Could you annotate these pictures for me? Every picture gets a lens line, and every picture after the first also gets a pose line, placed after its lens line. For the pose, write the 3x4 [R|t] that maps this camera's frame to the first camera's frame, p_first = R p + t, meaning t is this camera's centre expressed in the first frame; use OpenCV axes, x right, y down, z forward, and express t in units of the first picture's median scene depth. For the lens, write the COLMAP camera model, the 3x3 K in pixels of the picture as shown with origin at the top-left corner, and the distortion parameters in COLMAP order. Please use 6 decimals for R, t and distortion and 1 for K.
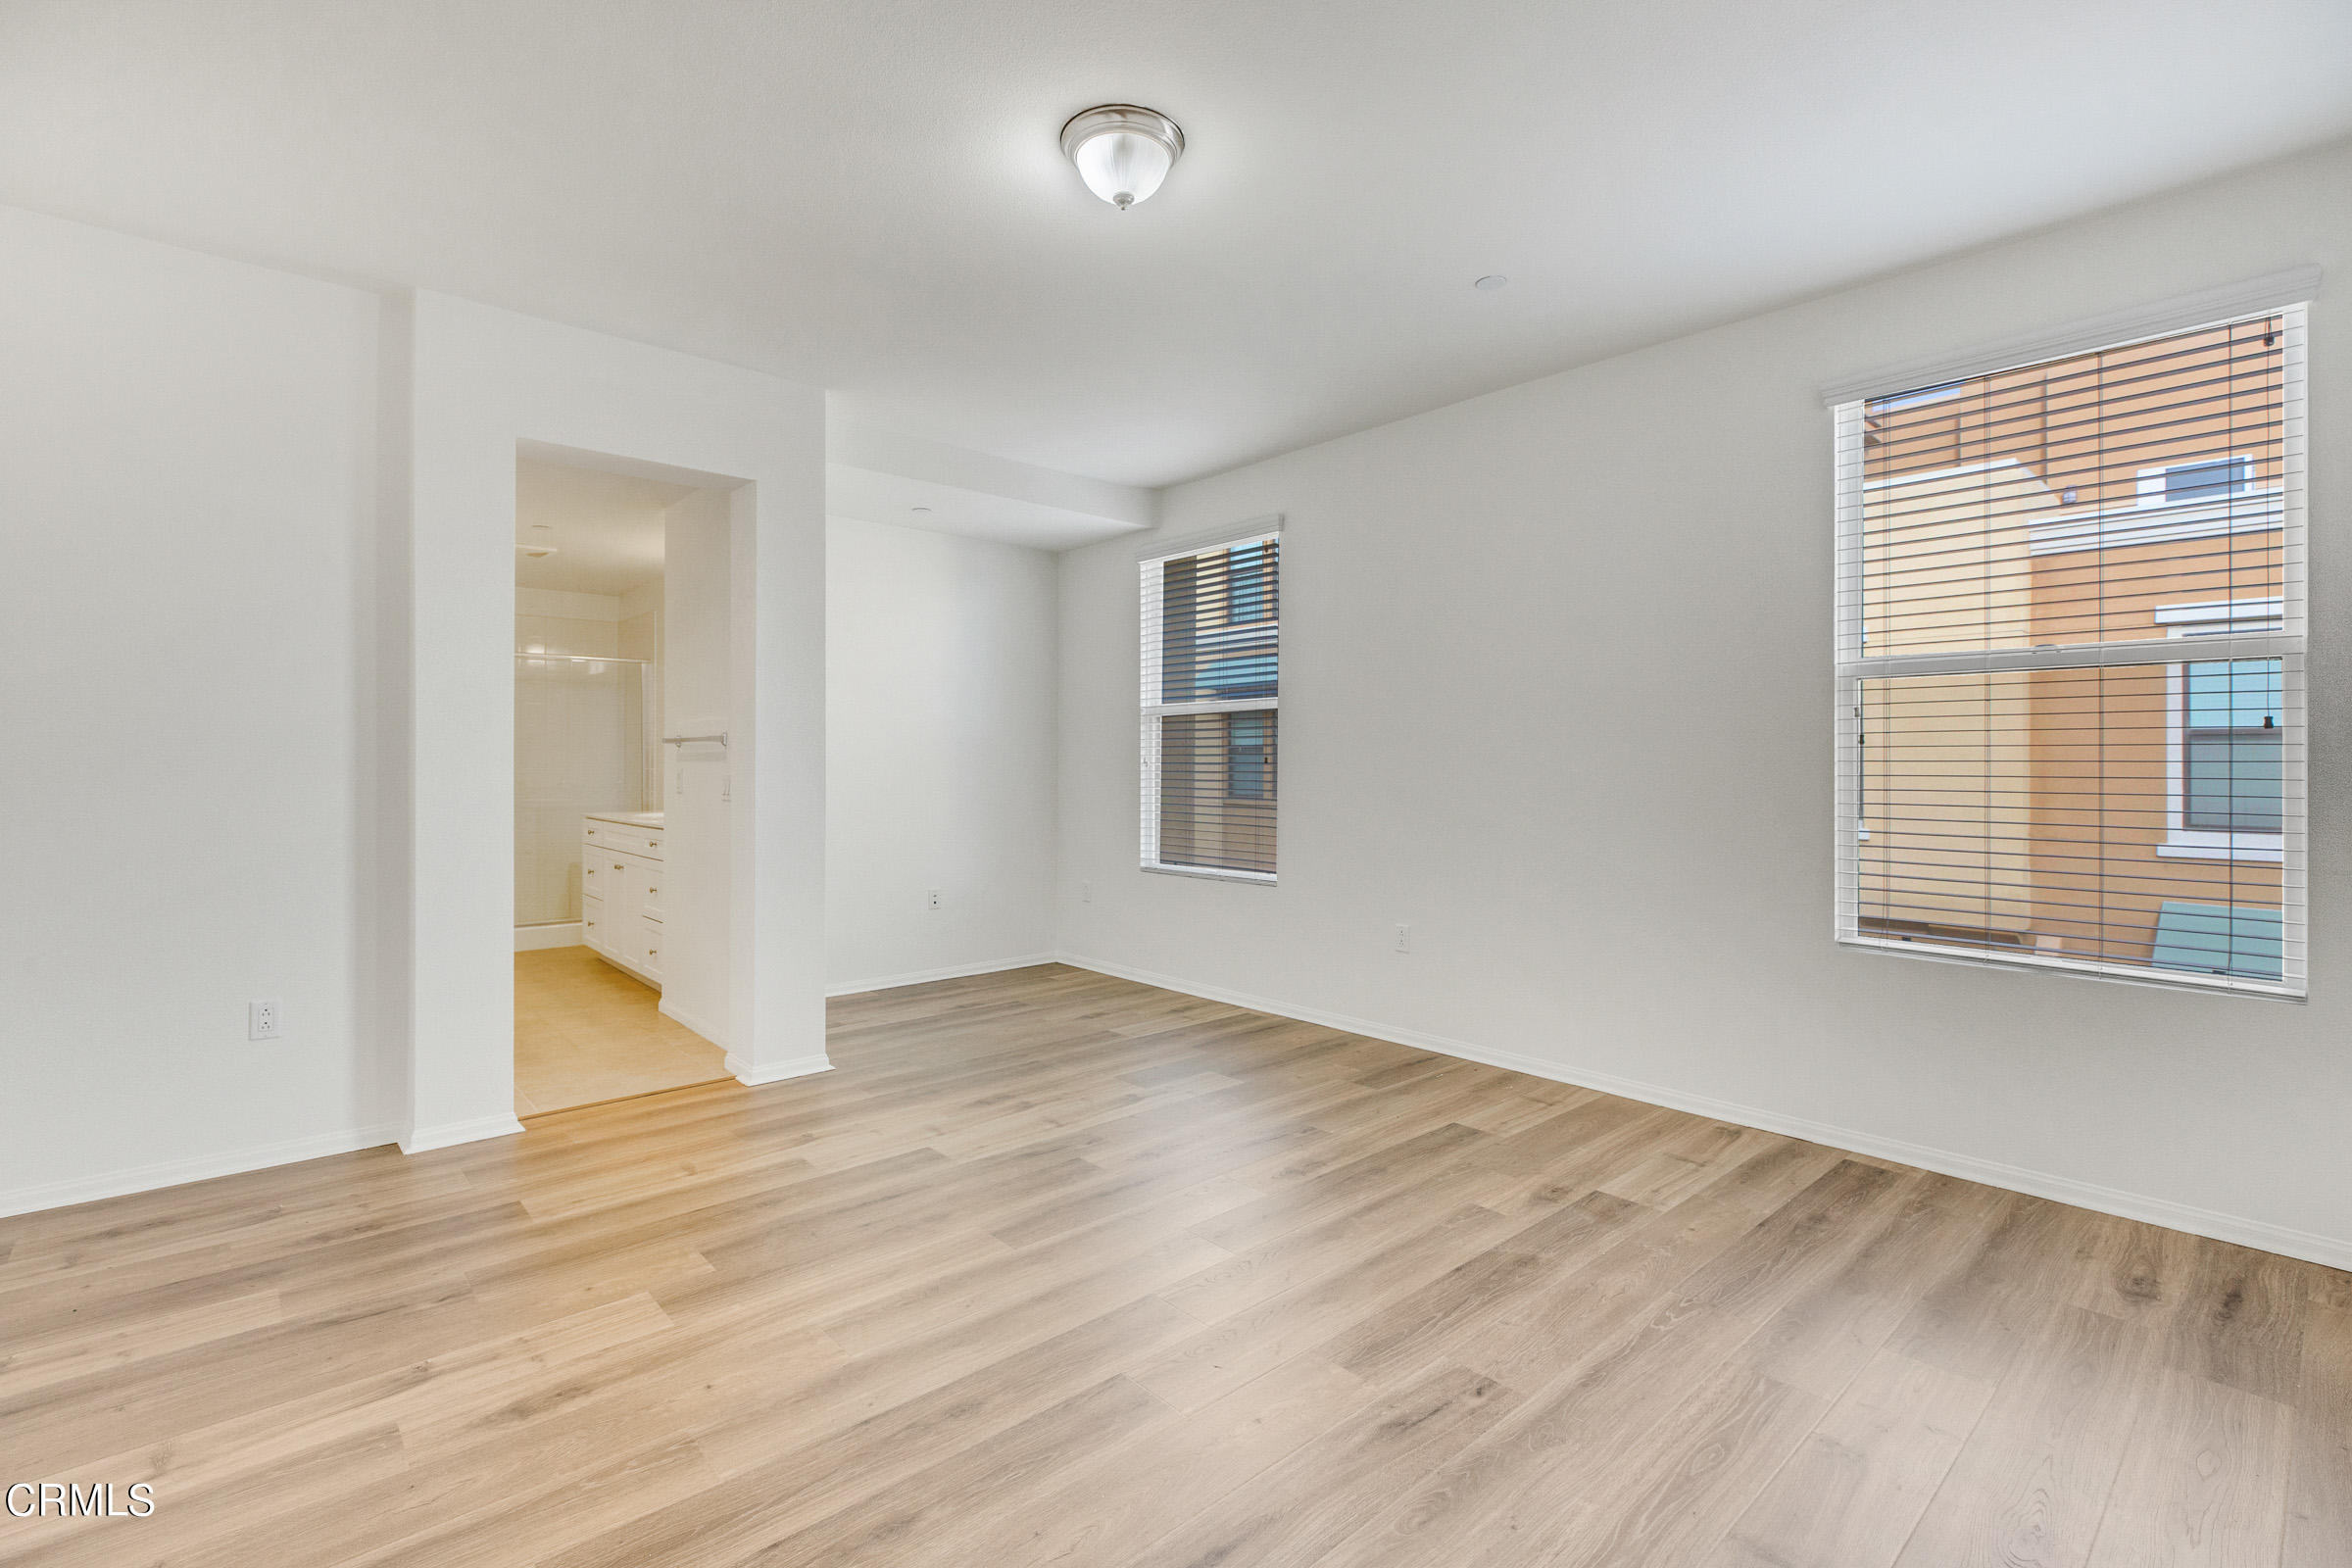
lens RADIAL K [[1069.5, 0, 1162.5], [0, 1069.5, 772.2], [0, 0, 1]] dist [0.009125, -0.004172]
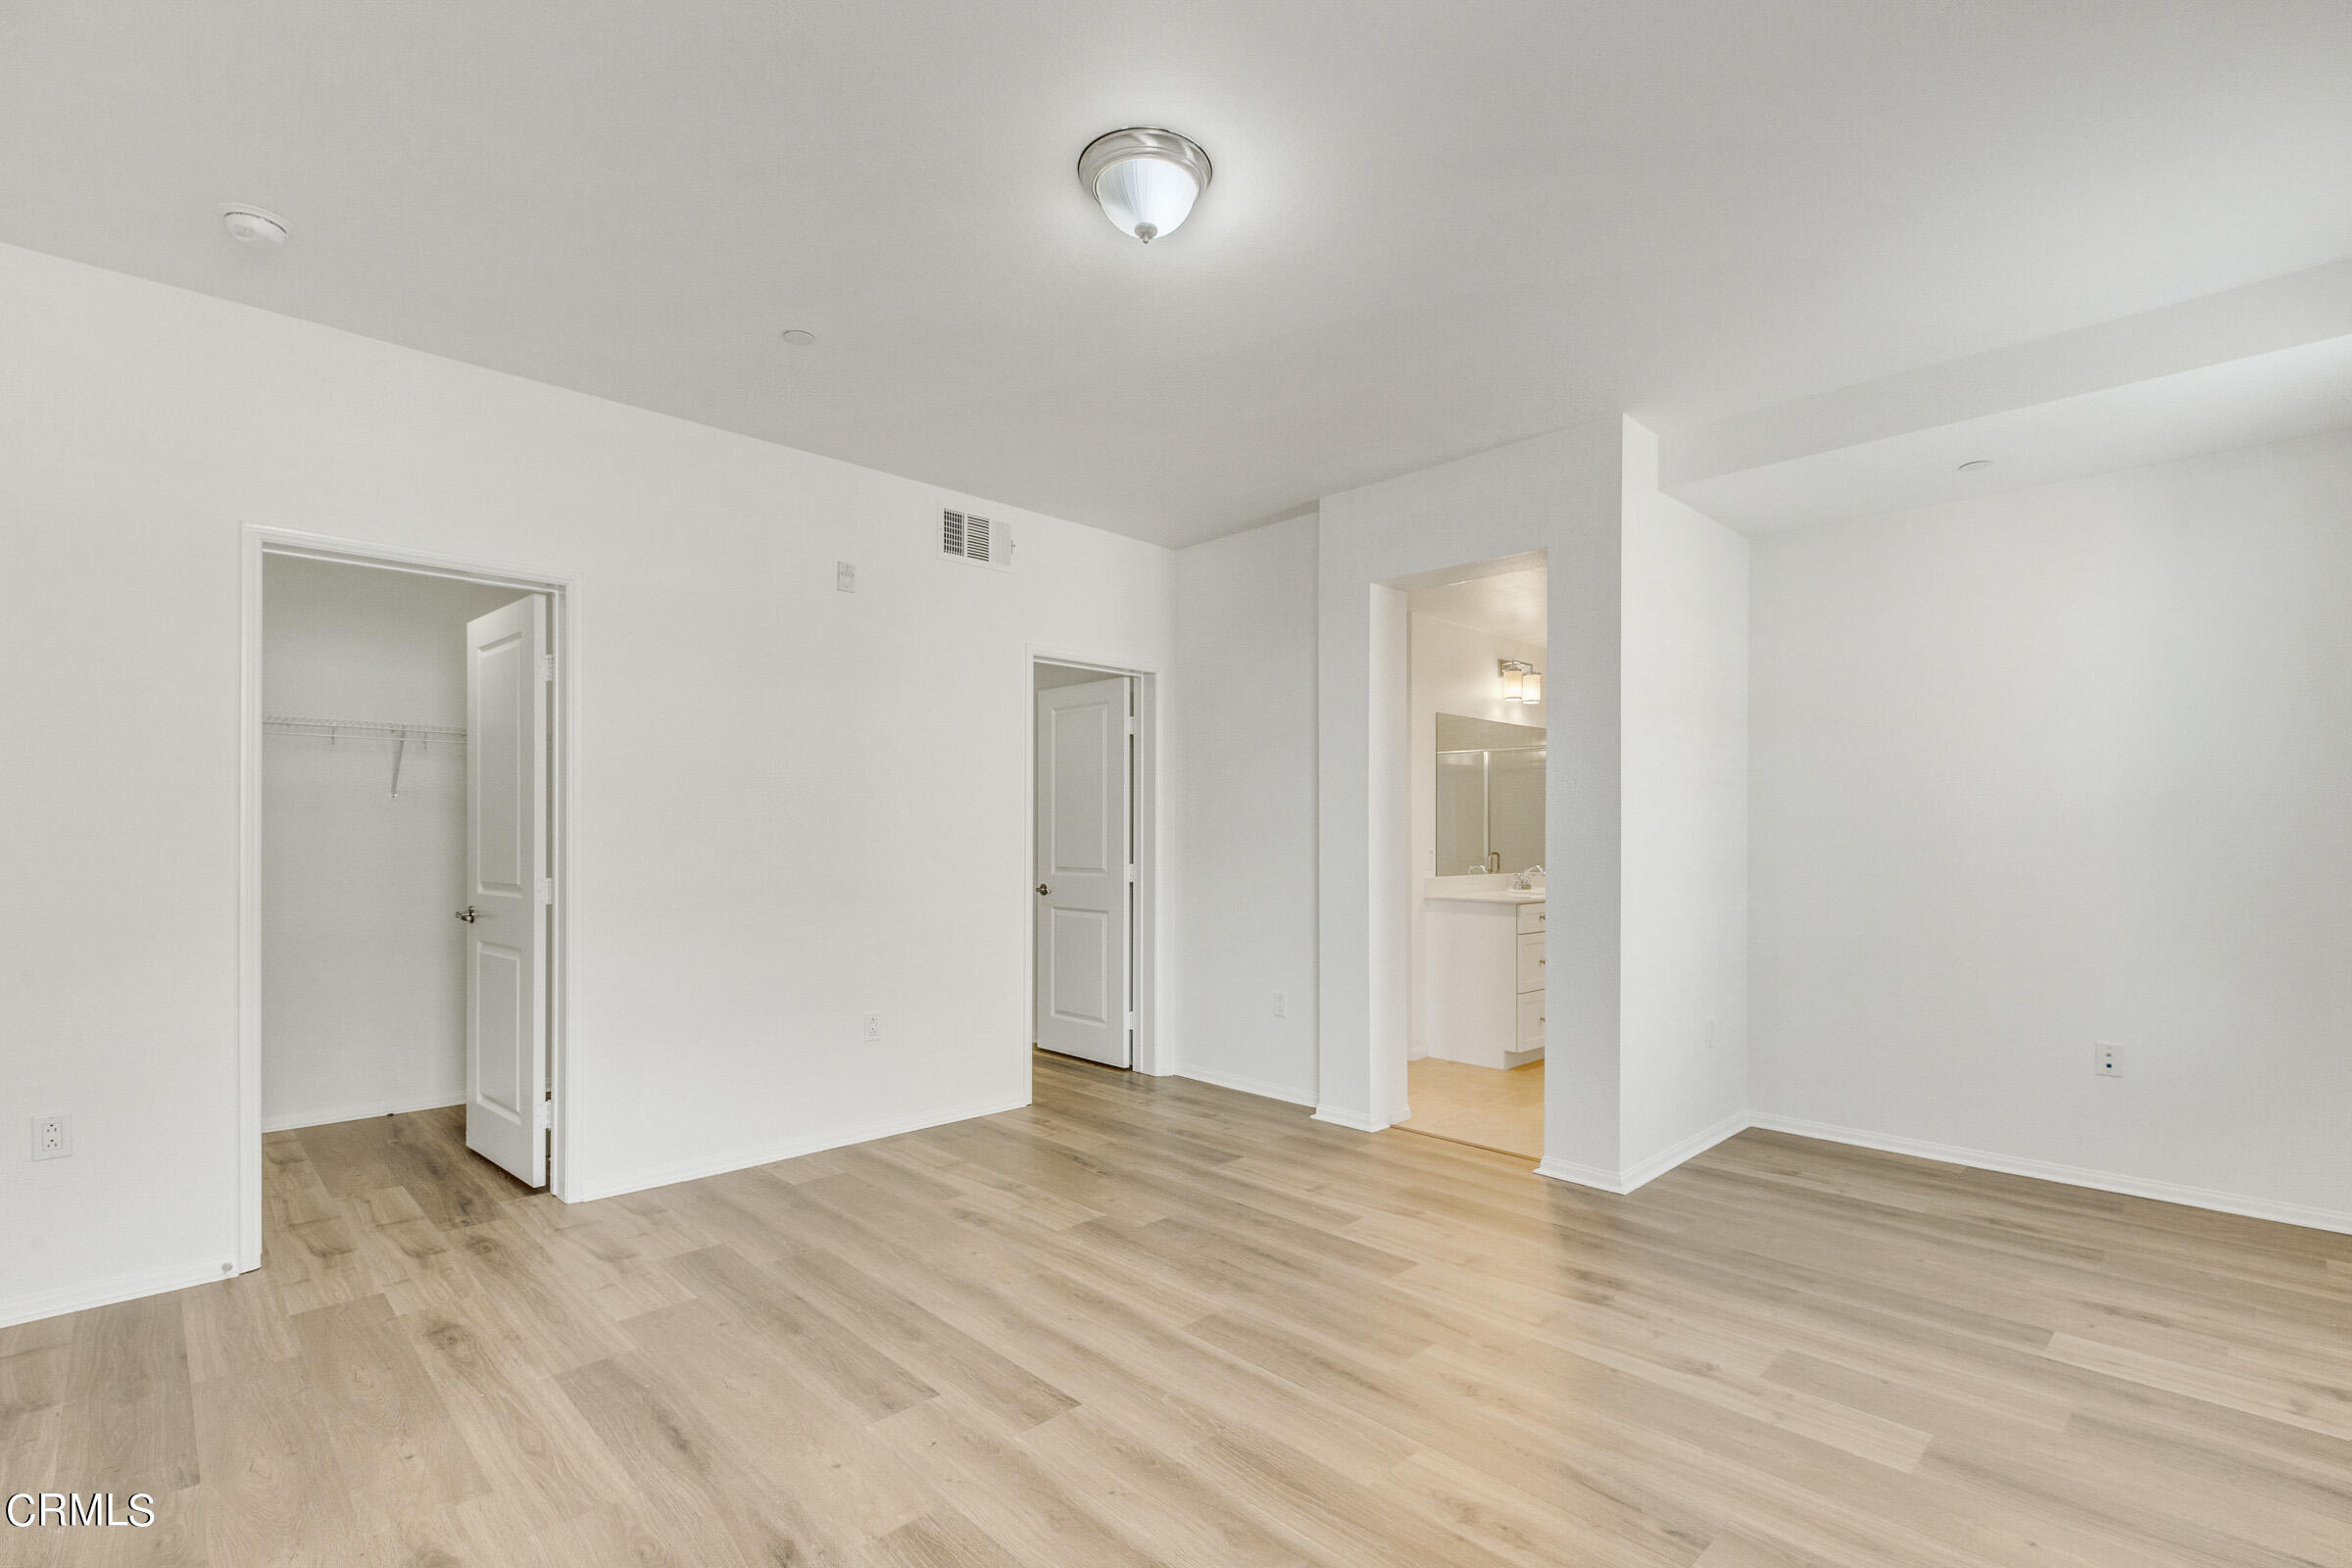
lens RADIAL K [[1069.5, 0, 1175.2], [0, 1069.5, 831.0], [0, 0, 1]] dist [0.009125, -0.004172]
pose [[0.049353, -0.004115, -0.998773, 0.789955], [-0.011749, 0.999920, -0.004700, -0.010375], [0.998712, 0.011966, 0.049300, 0.868742]]
